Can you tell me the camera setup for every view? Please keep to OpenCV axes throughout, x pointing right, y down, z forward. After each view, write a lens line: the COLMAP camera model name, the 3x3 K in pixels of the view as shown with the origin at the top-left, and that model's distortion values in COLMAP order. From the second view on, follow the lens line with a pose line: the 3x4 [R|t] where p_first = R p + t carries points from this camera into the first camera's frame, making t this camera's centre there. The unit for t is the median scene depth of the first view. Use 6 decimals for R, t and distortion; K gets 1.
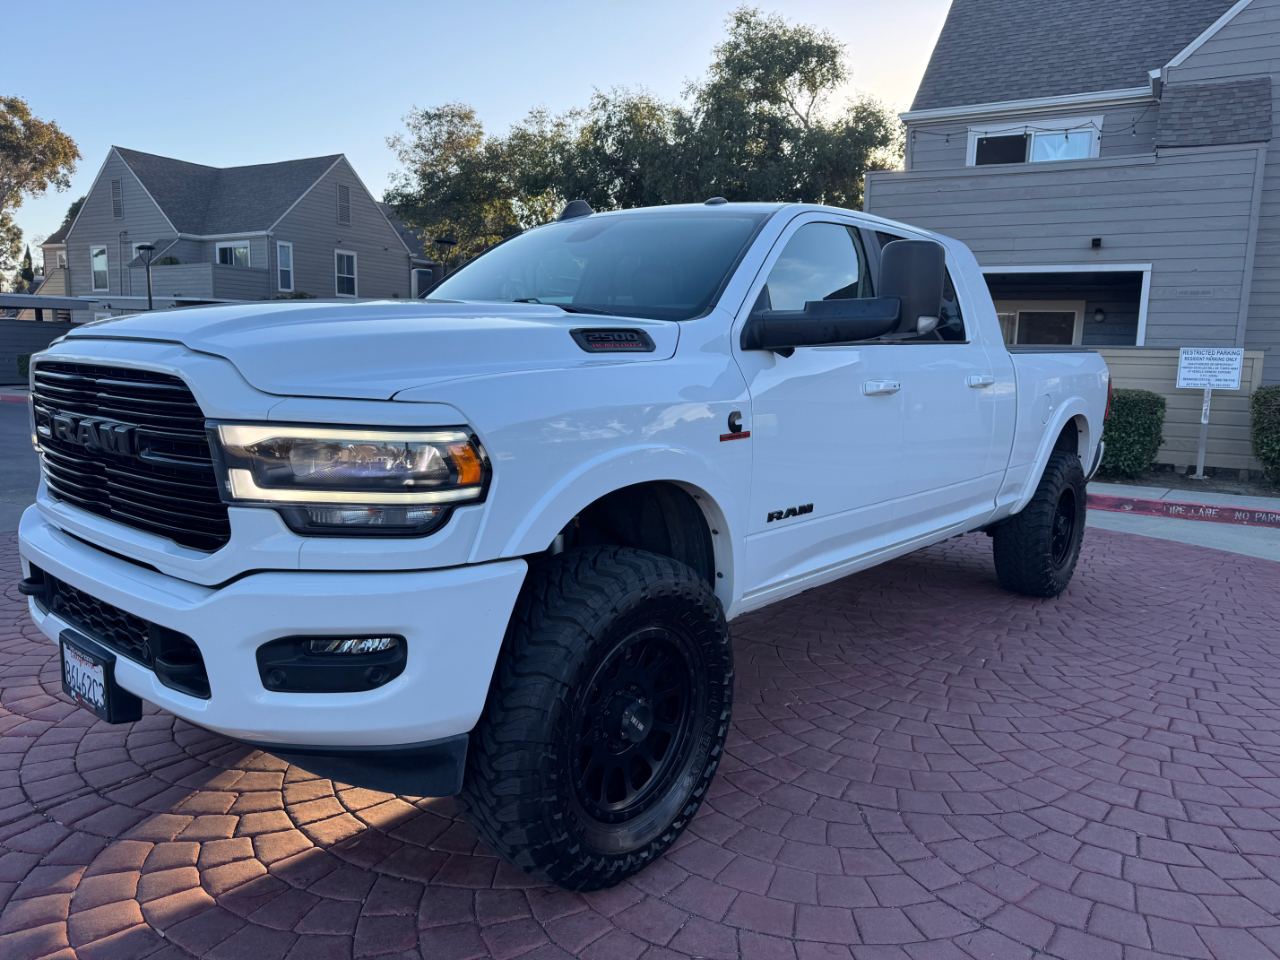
lens RADIAL K [[915.8, 0, 640.0], [0, 915.8, 480.0], [0, 0, 1]] dist [0.006847, -0.008150]
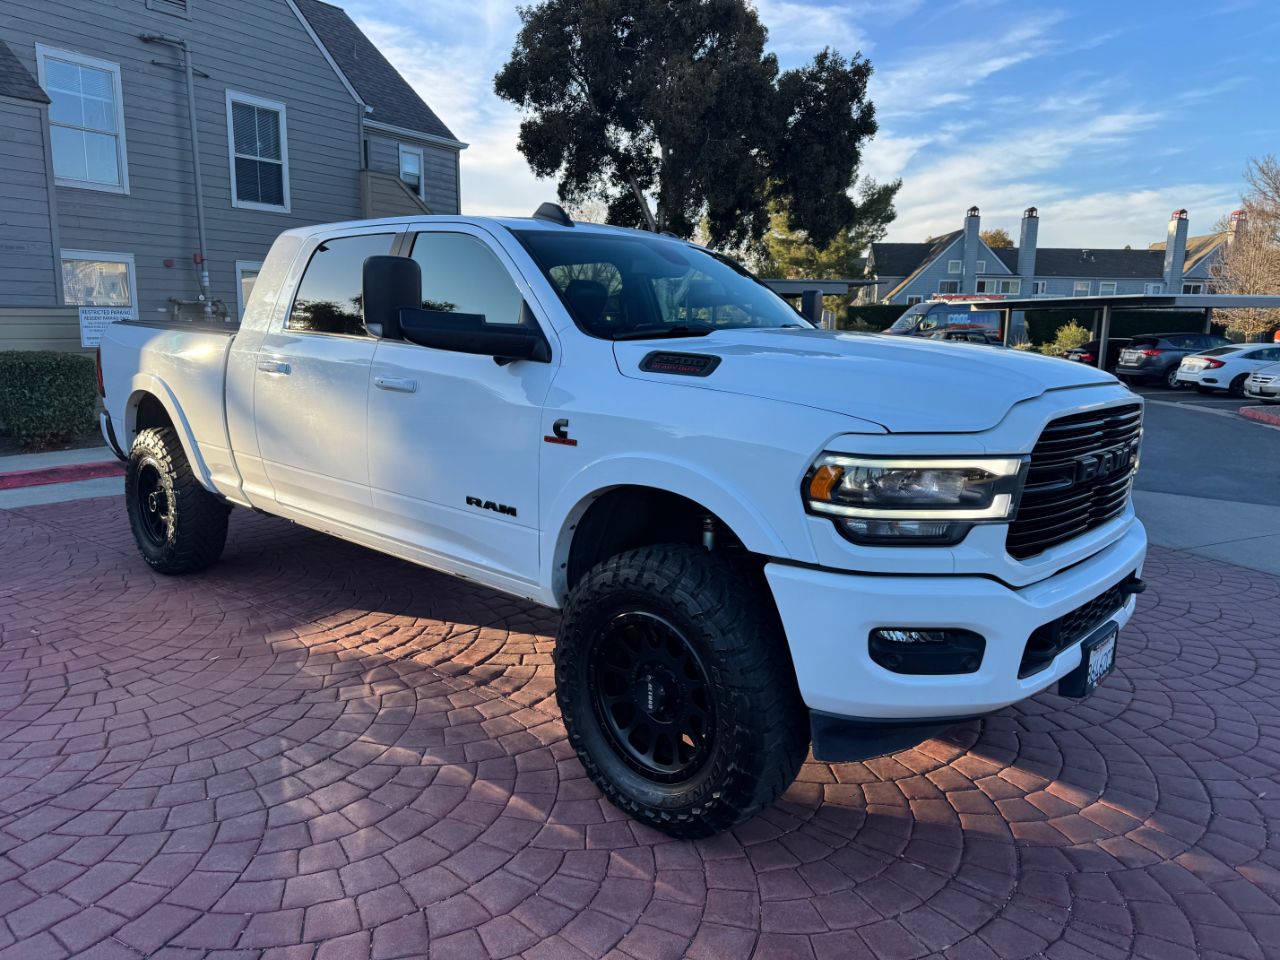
lens RADIAL K [[903.2, 0, 637.1], [0, 903.2, 475.1], [0, 0, 1]] dist [0.041179, -0.041919]
pose [[0.042256, -0.194075, 0.980076, -0.805023], [0.123526, 0.974441, 0.187633, -0.151475], [-0.991441, 0.113136, 0.065149, 0.681470]]
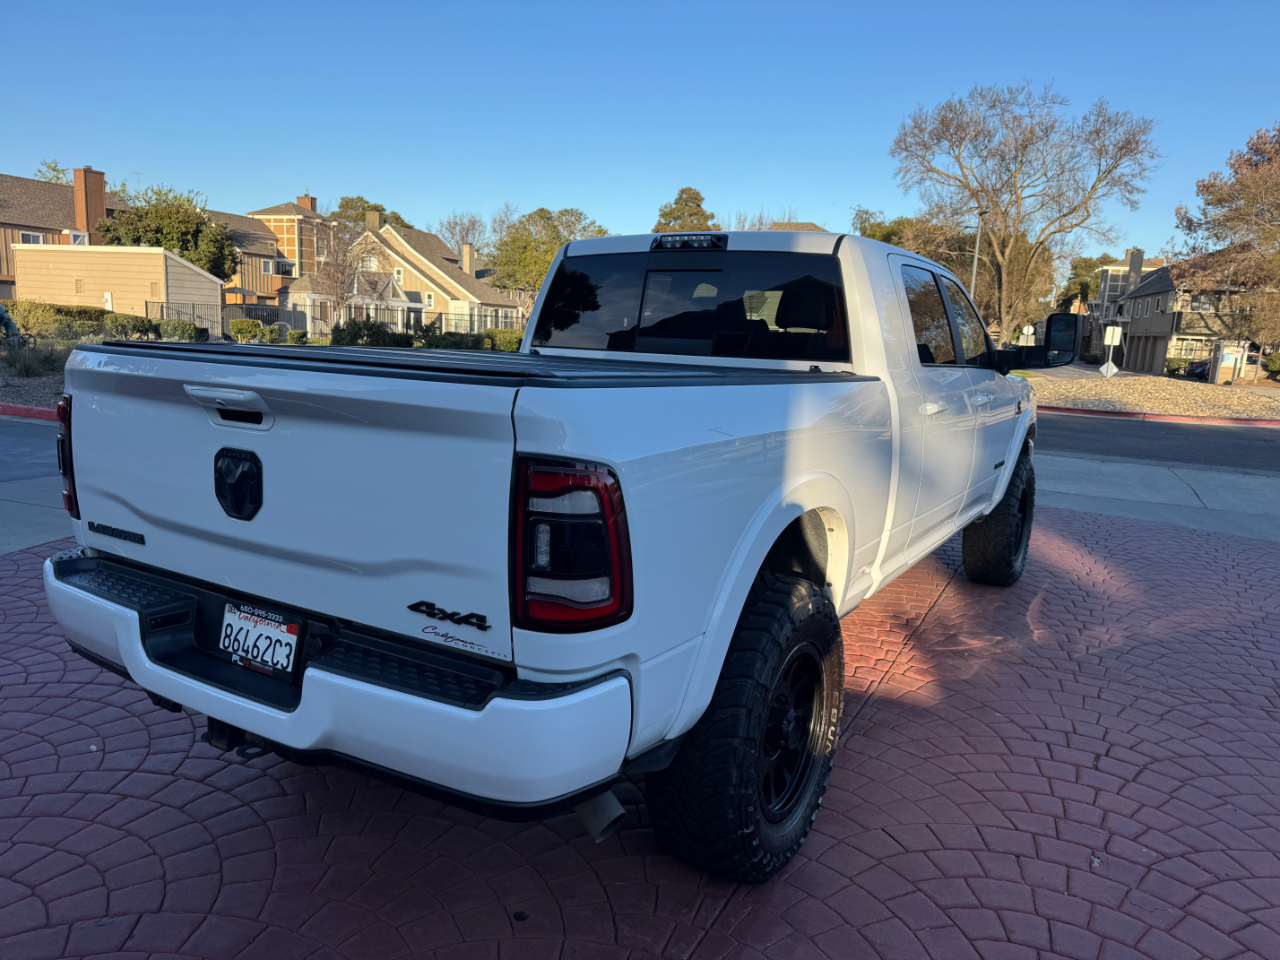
lens RADIAL K [[912.3, 0, 646.3], [0, 912.3, 482.7], [0, 0, 1]] dist [0.026156, -0.033739]
pose [[-0.984270, -0.042540, -0.171473, 0.381014], [-0.092977, 0.950026, 0.298002, -0.275467], [0.150227, 0.309258, -0.939037, 1.747811]]
